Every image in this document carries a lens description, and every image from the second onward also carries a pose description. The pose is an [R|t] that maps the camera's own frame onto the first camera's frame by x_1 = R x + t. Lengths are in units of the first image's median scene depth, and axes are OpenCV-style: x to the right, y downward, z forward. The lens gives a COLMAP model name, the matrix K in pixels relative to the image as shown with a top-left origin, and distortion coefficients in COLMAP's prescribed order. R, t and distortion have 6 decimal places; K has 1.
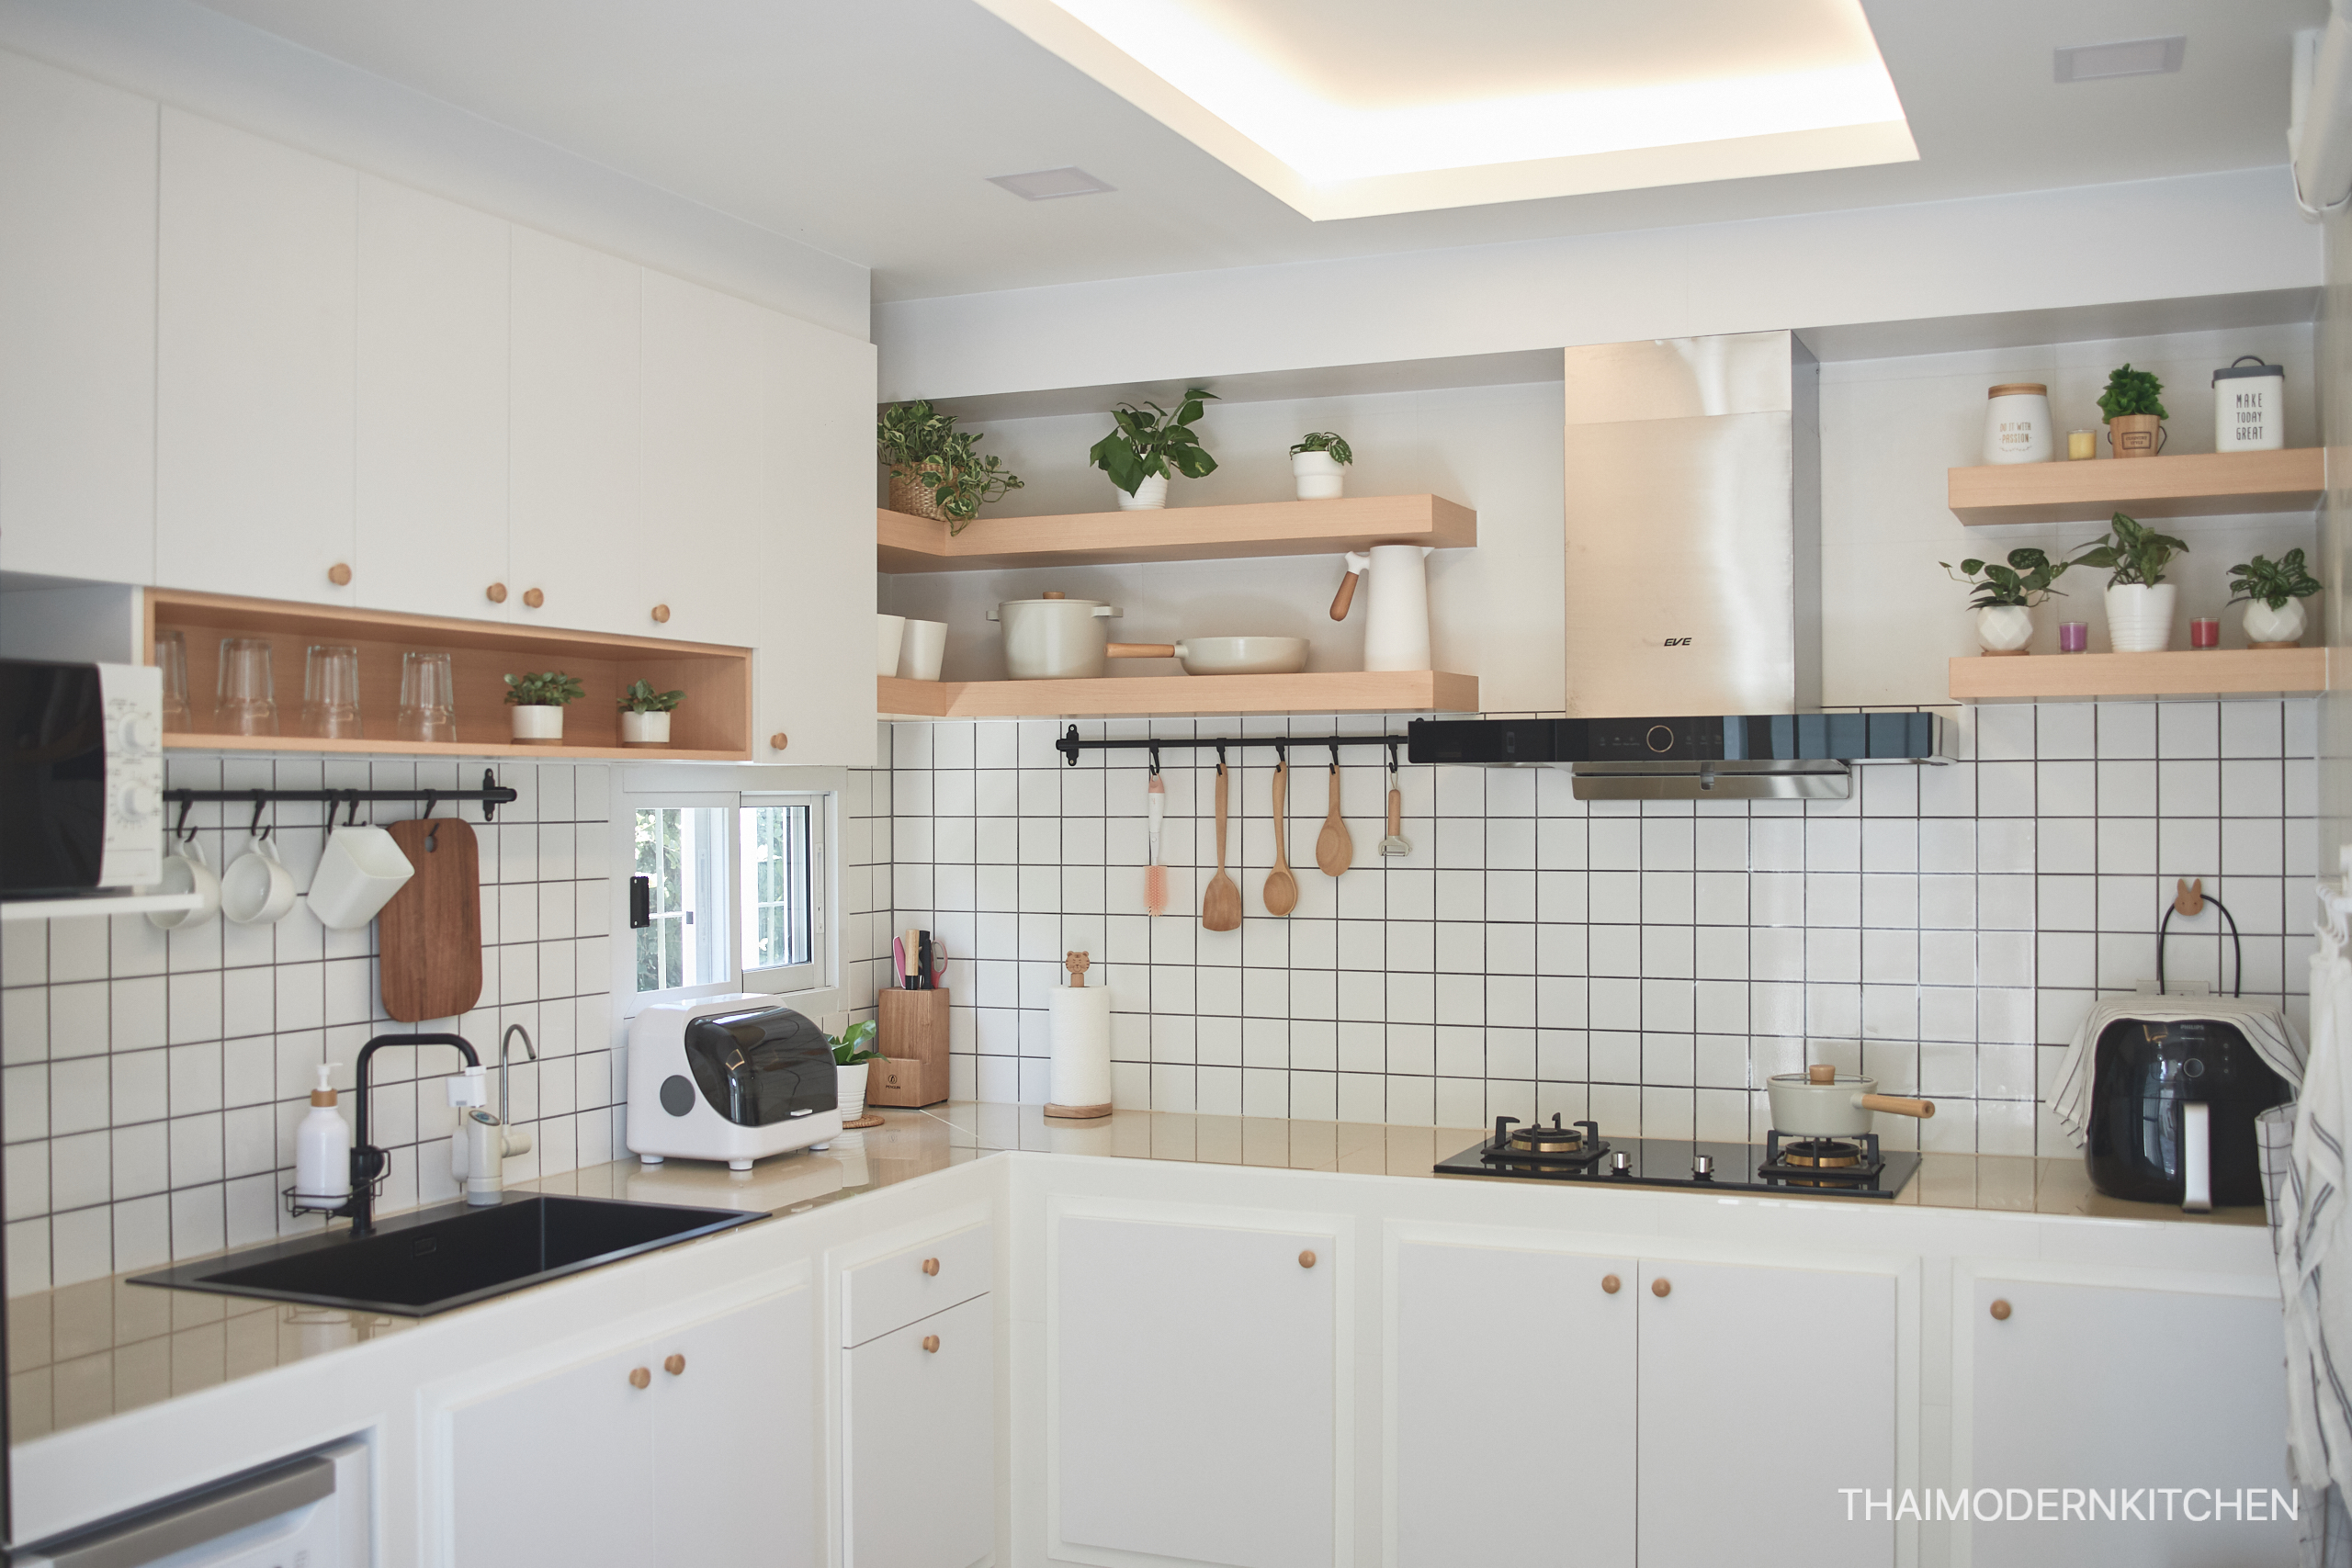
lens RADIAL K [[2388.6, 0, 1159.9], [0, 2388.6, 790.5], [0, 0, 1]] dist [-0.067458, 0.046082]
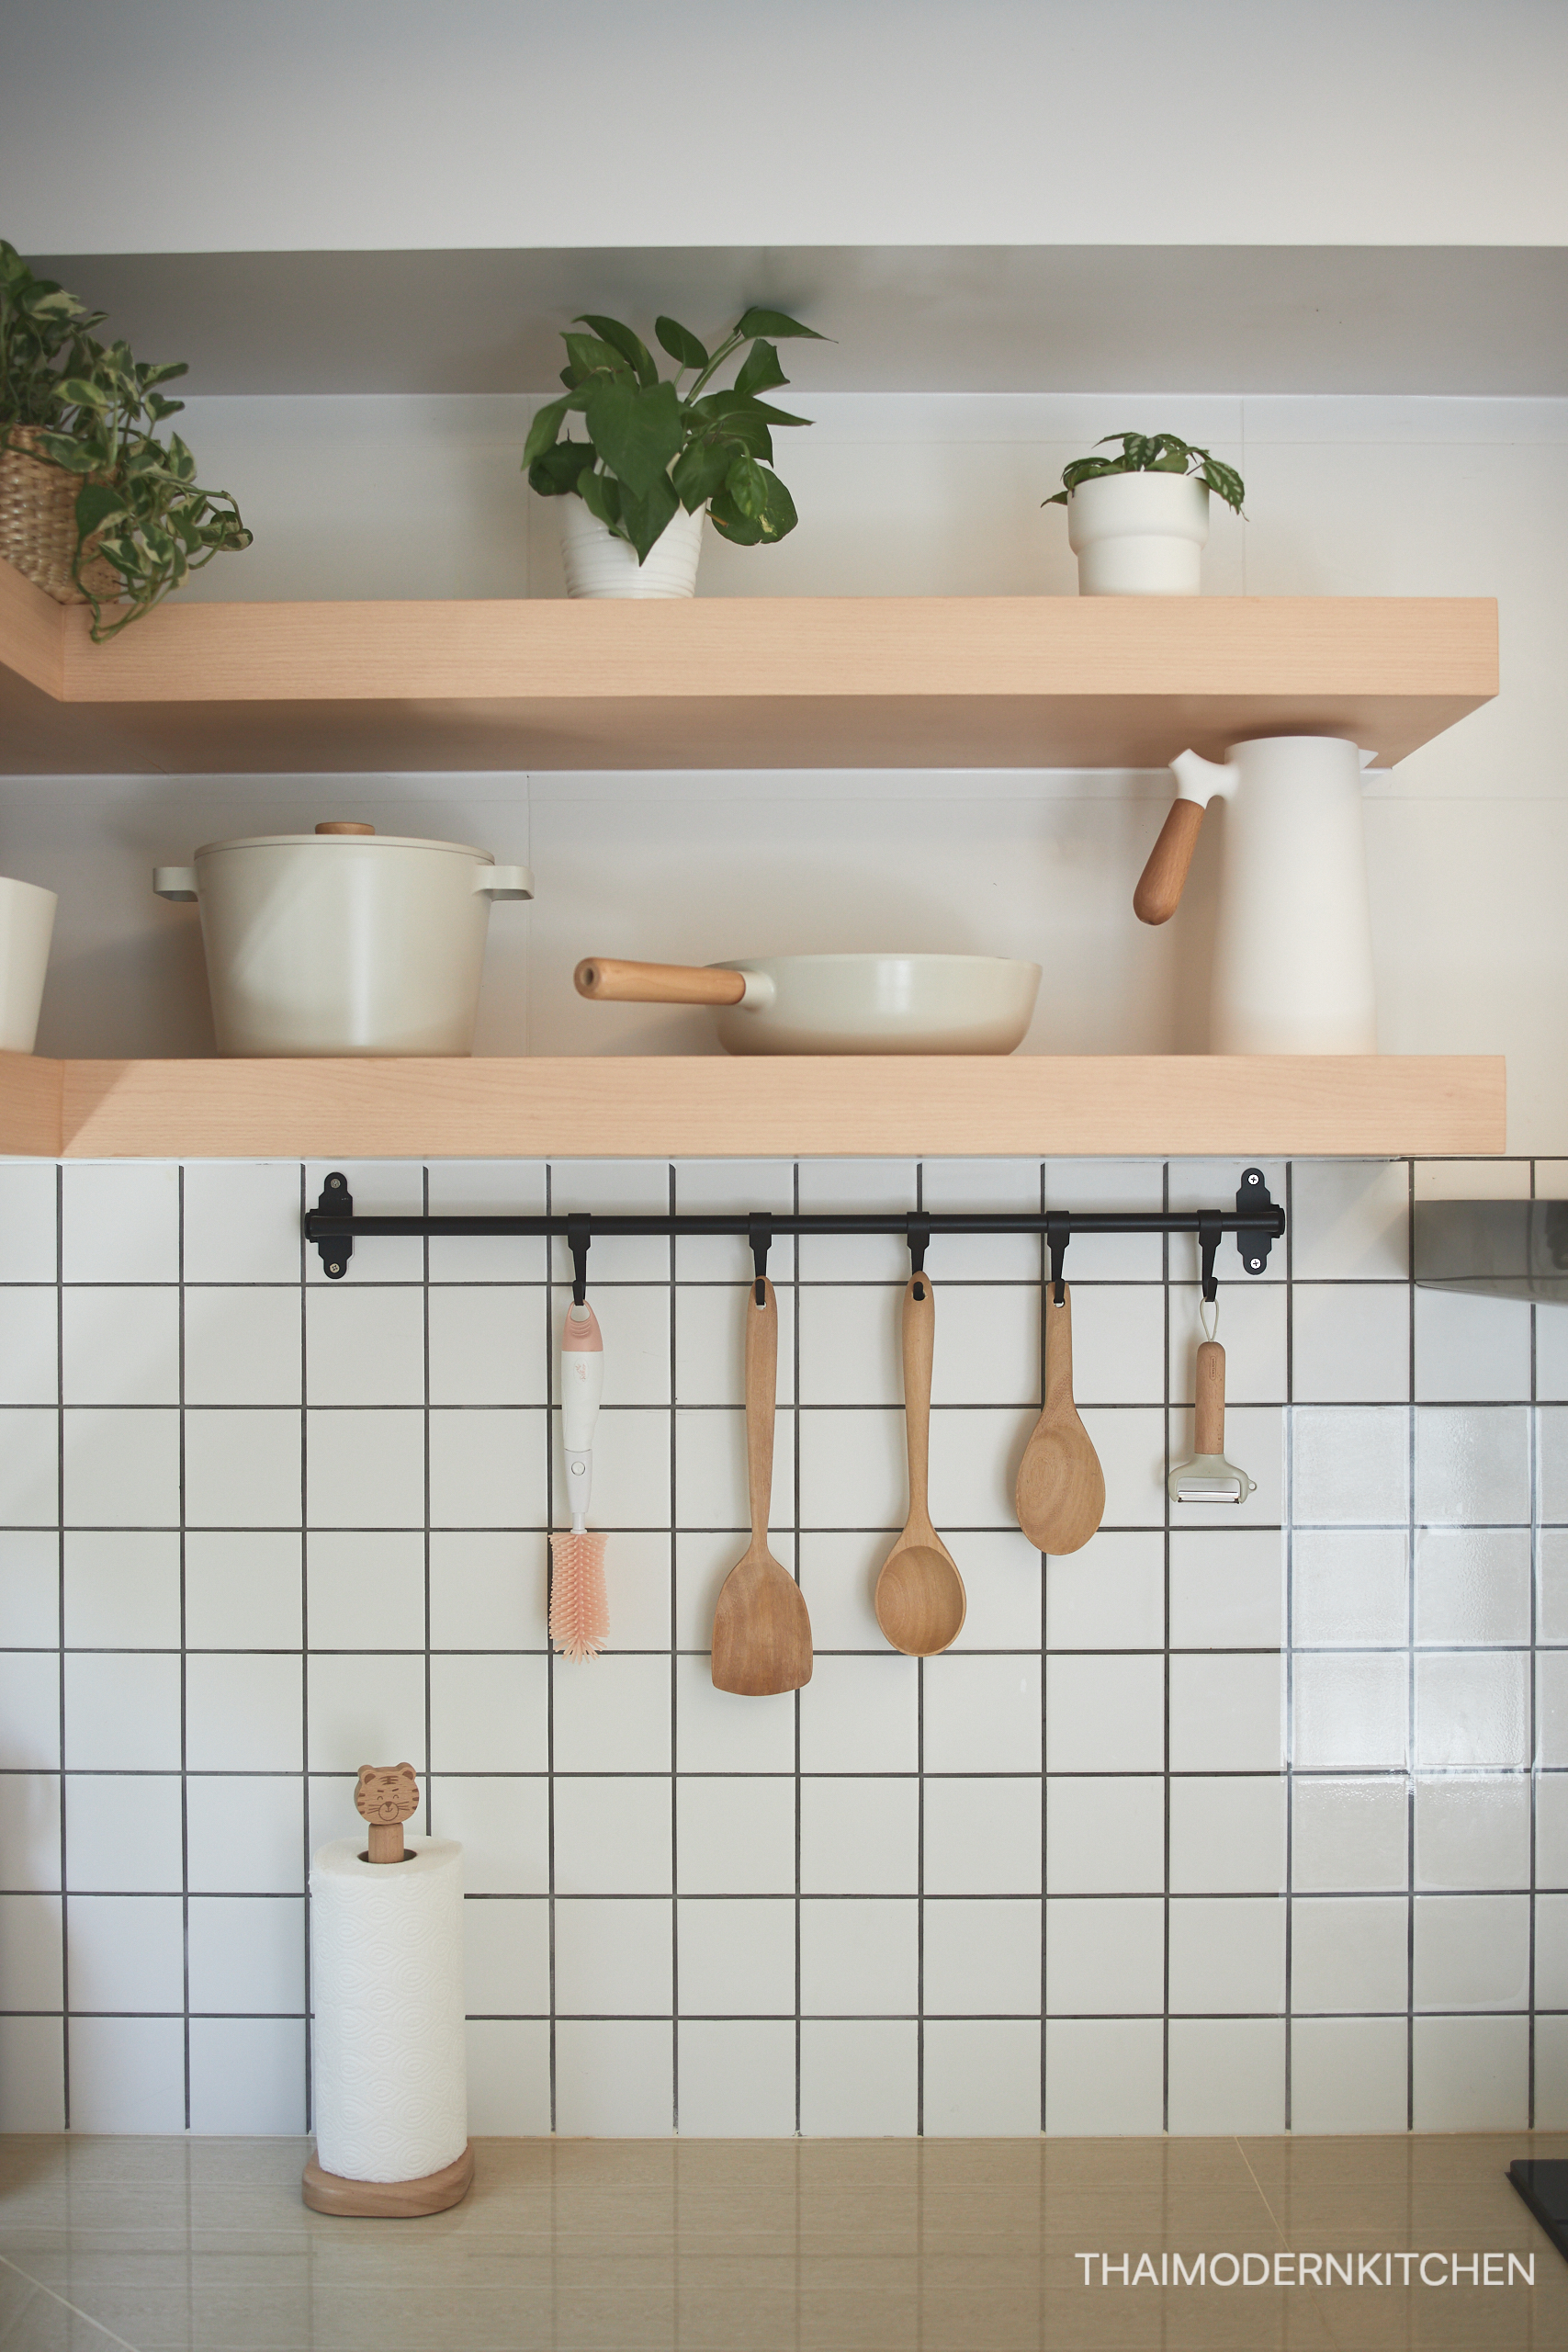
lens RADIAL K [[2388.6, 0, 784.0], [0, 2388.6, 1176.0], [0, 0, 1]] dist [-0.067458, 0.046082]
pose [[0.918147, 0.003464, 0.396225, -0.132297], [0.000189, 0.999958, -0.009178, -0.025001], [-0.396240, 0.008501, 0.918108, 0.643715]]
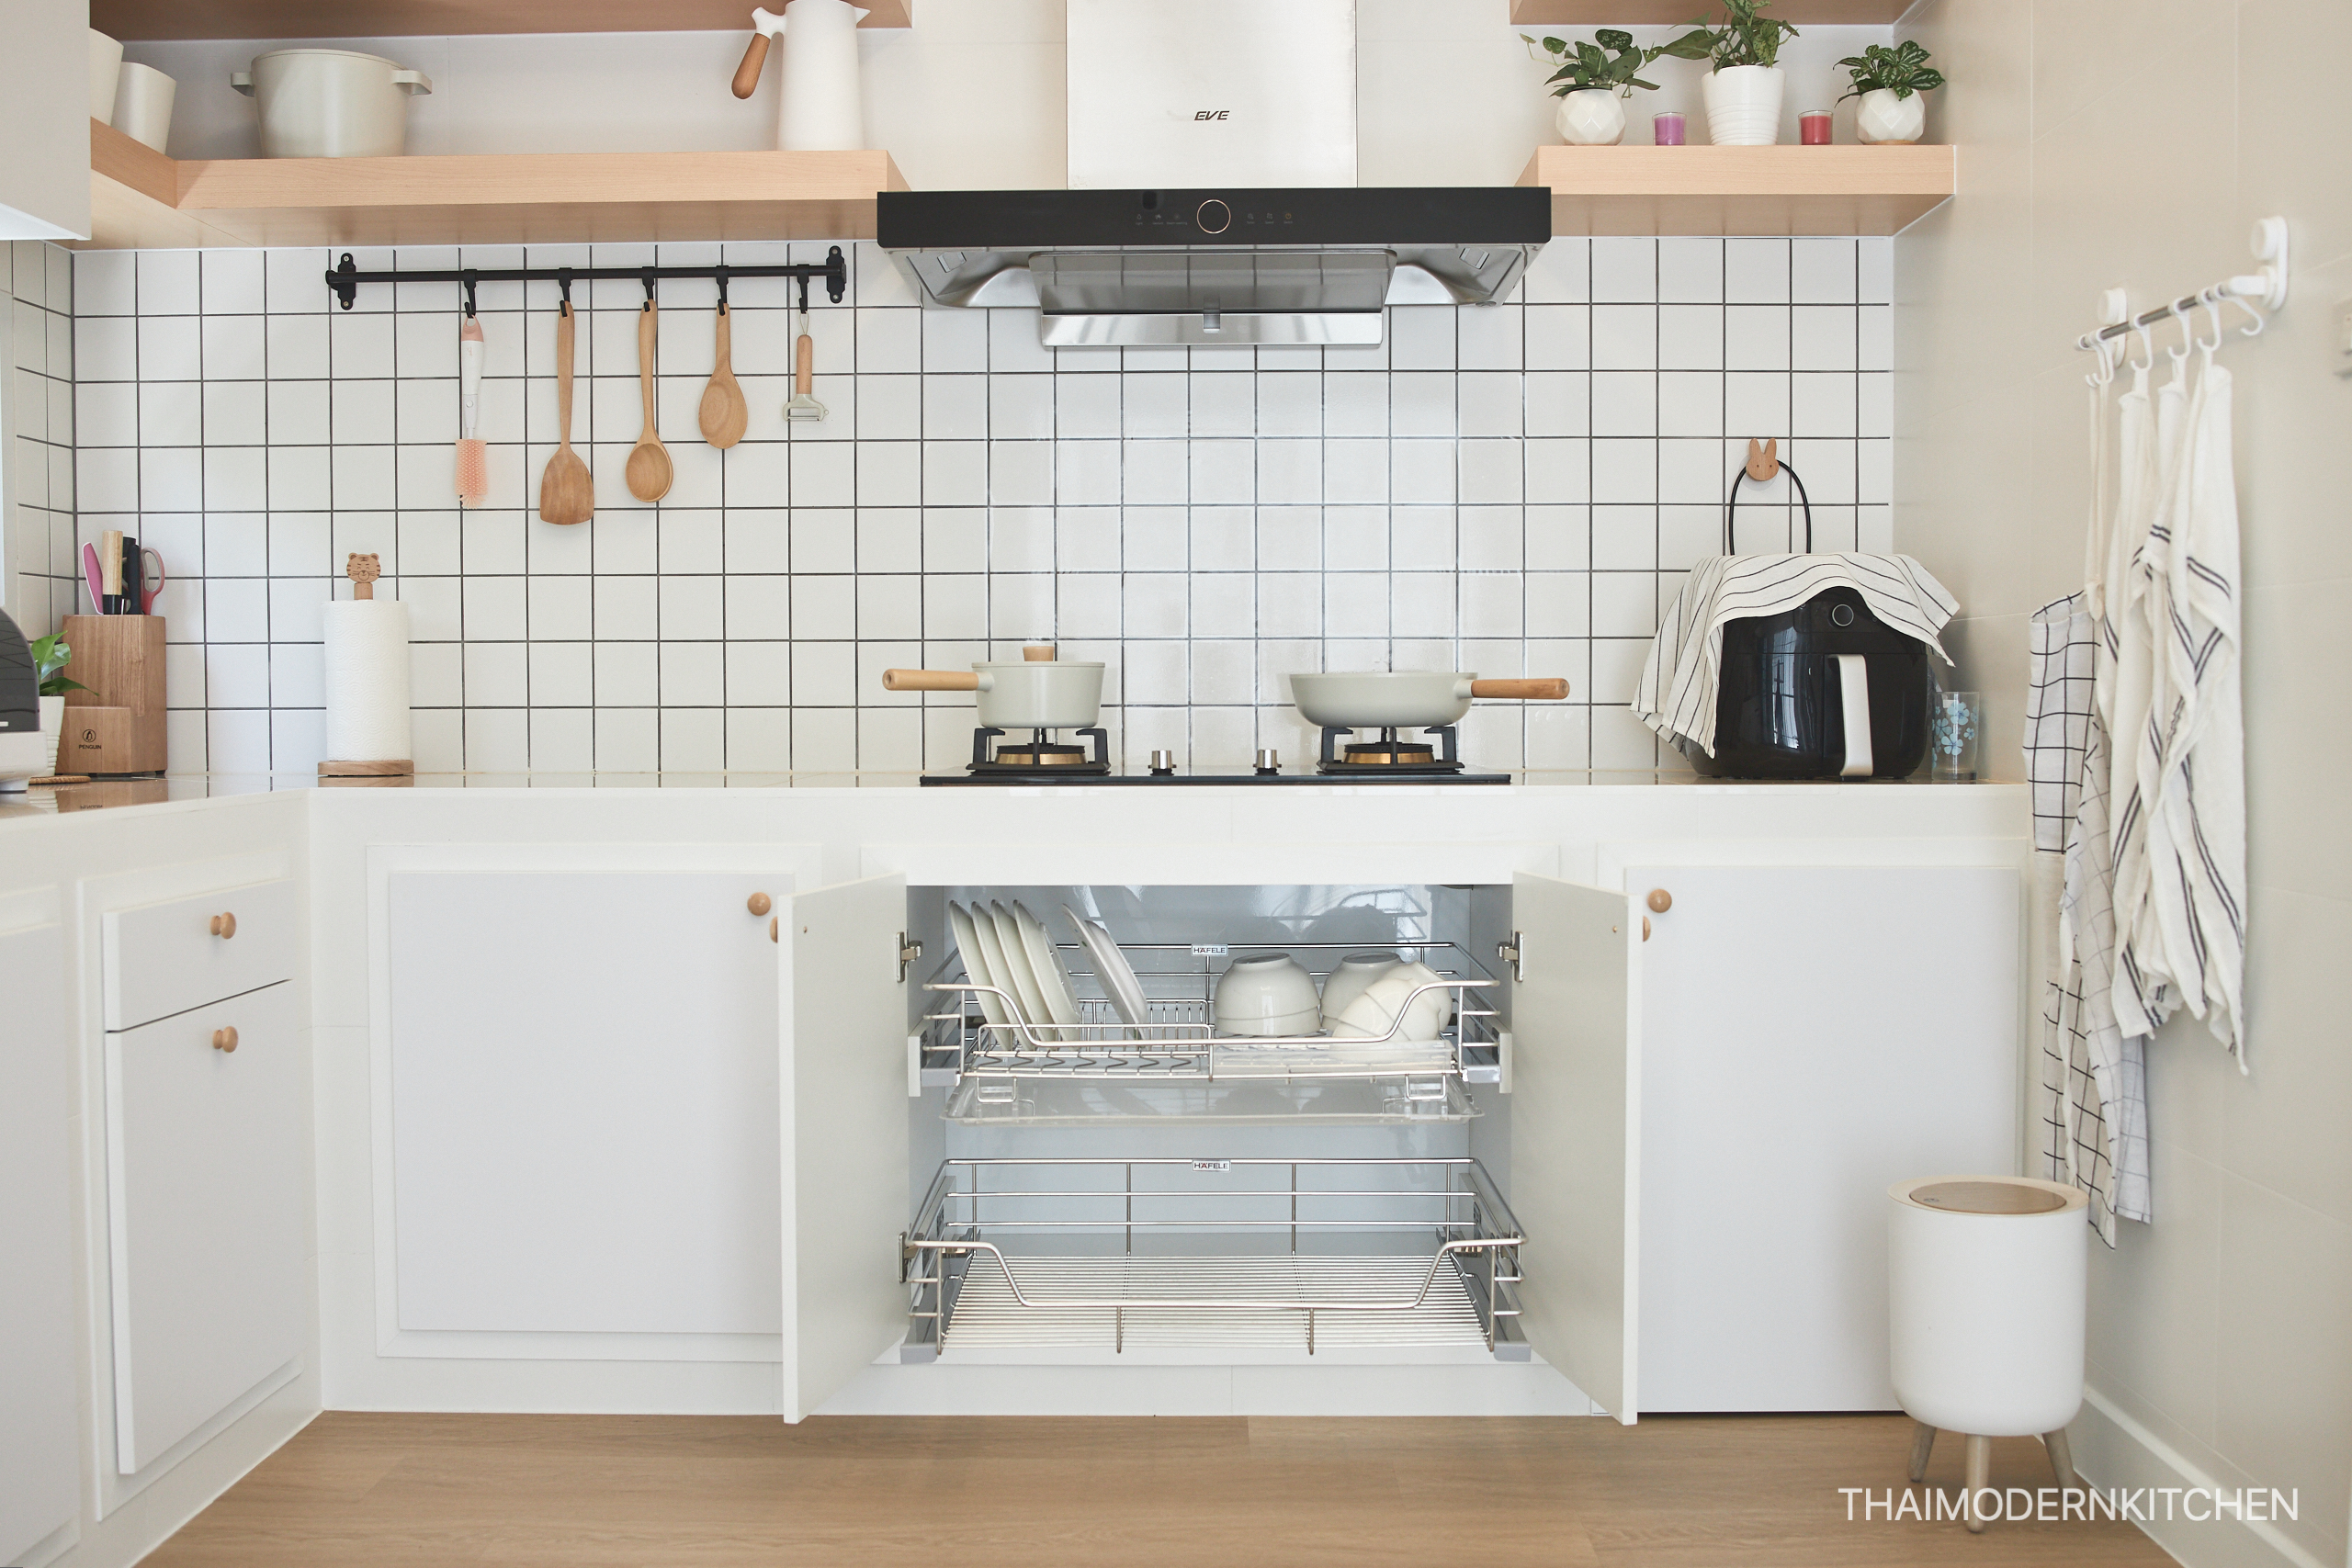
lens RADIAL K [[2388.6, 0, 1159.9], [0, 2388.6, 790.5], [0, 0, 1]] dist [-0.067458, 0.046082]
pose [[0.923700, -0.014051, 0.382860, -0.091626], [-0.001440, 0.999193, 0.040144, 0.114736], [-0.383115, -0.037633, 0.922934, 0.237576]]
